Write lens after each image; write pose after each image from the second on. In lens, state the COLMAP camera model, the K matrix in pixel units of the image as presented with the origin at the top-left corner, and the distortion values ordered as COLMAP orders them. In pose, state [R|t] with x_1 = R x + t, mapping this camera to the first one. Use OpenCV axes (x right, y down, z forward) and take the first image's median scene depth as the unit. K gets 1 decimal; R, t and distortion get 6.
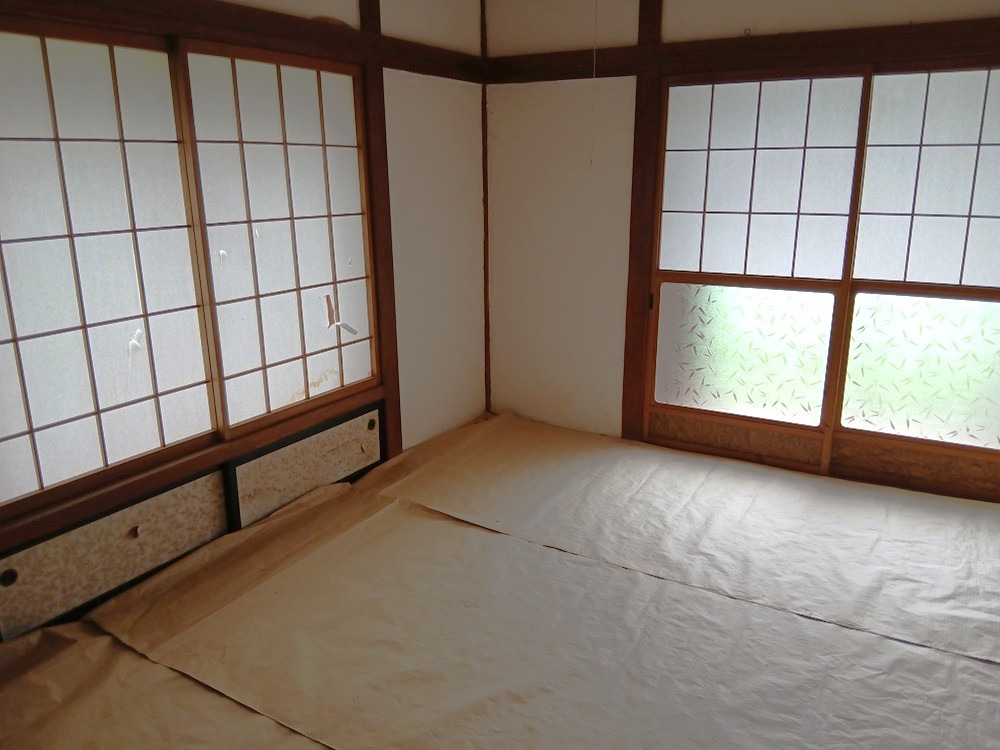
lens RADIAL K [[763.5, 0, 500.3], [0, 763.5, 376.1], [0, 0, 1]] dist [0.004681, -0.006970]
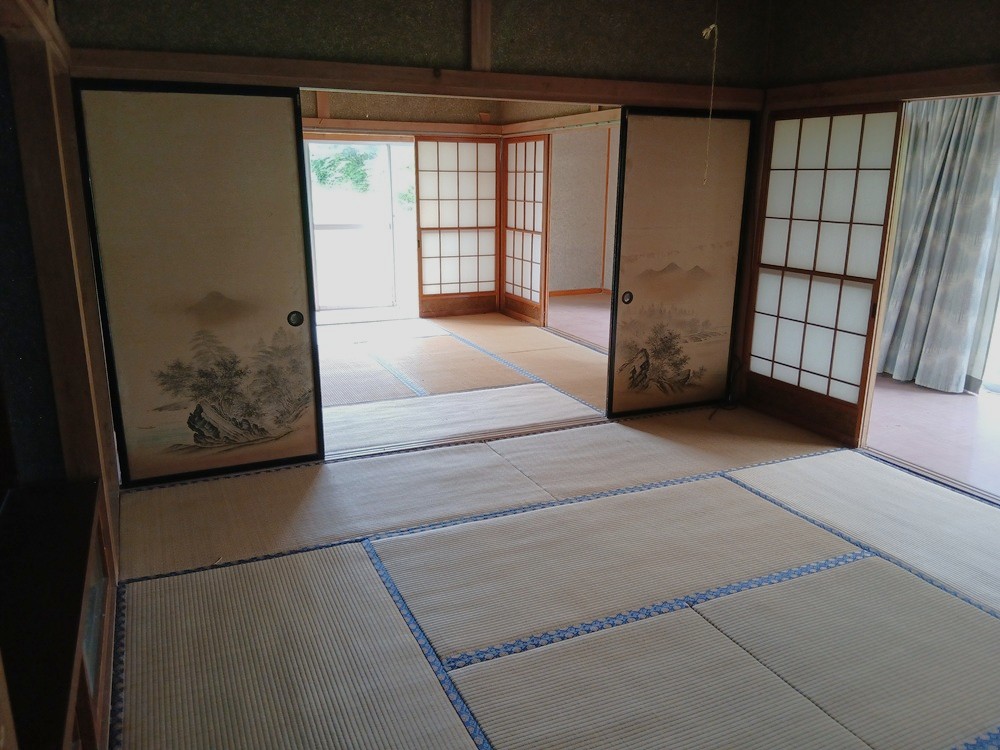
lens RADIAL K [[763.5, 0, 499.2], [0, 763.5, 377.7], [0, 0, 1]] dist [0.004681, -0.006970]
pose [[0.814111, 0.160021, -0.558227, 0.624239], [-0.166589, 0.985236, 0.039475, 0.073607], [0.556302, 0.060857, 0.828749, -0.295048]]
